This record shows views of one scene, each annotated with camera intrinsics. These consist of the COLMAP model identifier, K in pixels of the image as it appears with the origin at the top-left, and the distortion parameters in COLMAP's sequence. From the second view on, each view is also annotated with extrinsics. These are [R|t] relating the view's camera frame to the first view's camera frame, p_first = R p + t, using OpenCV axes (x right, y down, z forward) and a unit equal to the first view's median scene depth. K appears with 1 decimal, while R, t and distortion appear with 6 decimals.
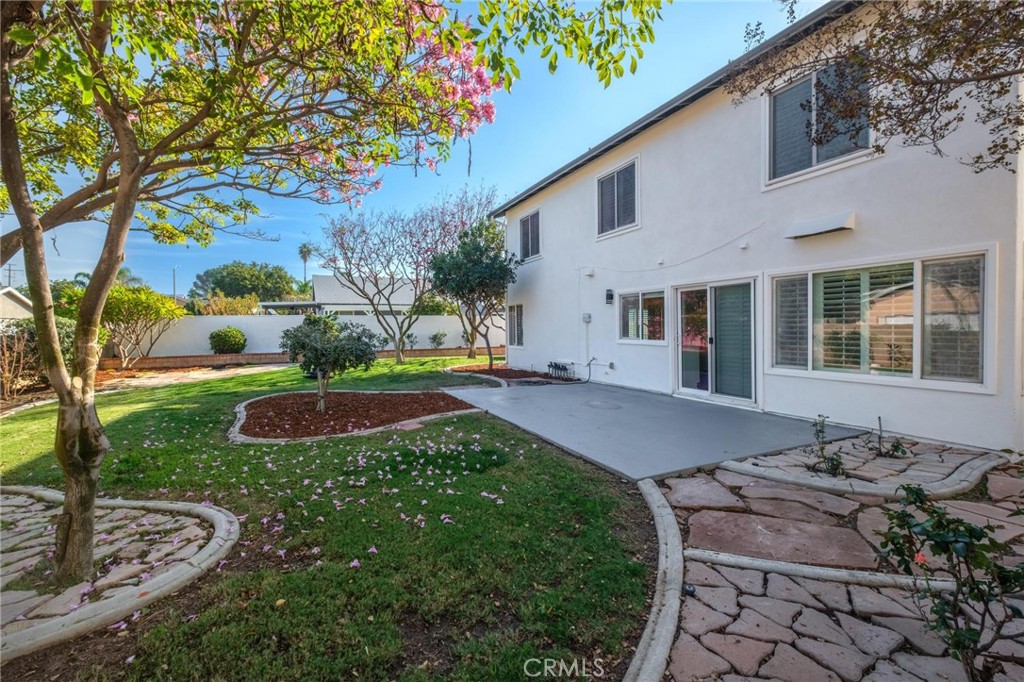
lens RADIAL K [[443.6, 0, 517.6], [0, 443.6, 335.7], [0, 0, 1]] dist [0.001445, 0.000193]
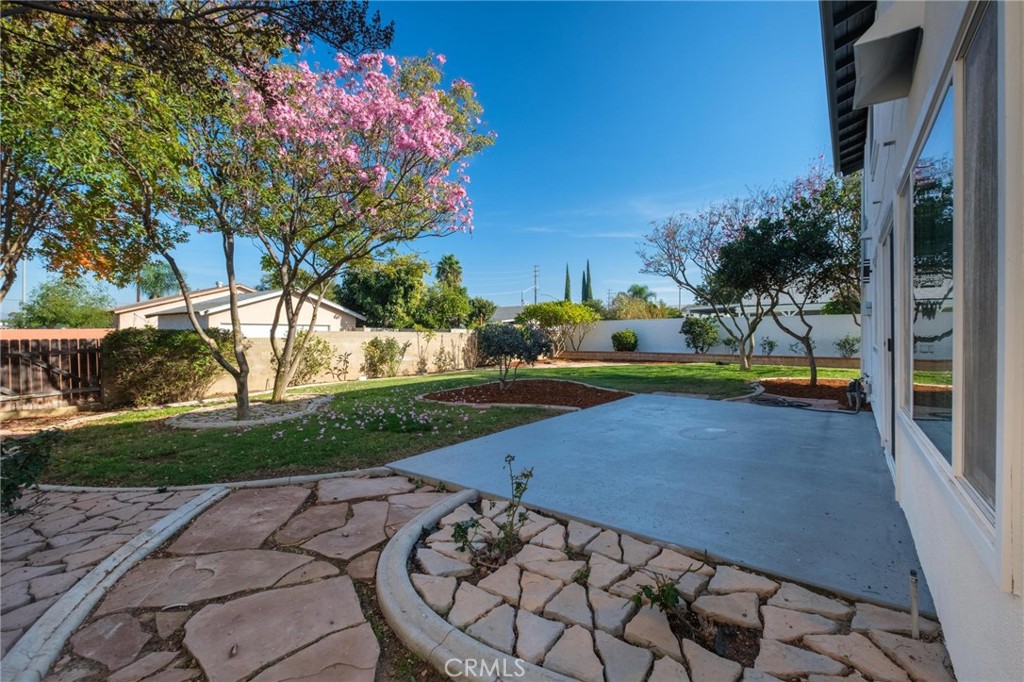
lens RADIAL K [[443.6, 0, 517.6], [0, 443.6, 335.7], [0, 0, 1]] dist [0.001445, 0.000193]
pose [[0.461268, 0.009328, -0.887212, 0.577189], [-0.019837, 0.999803, 0.000199, 0.006905], [0.887039, 0.017508, 0.461362, 0.346105]]
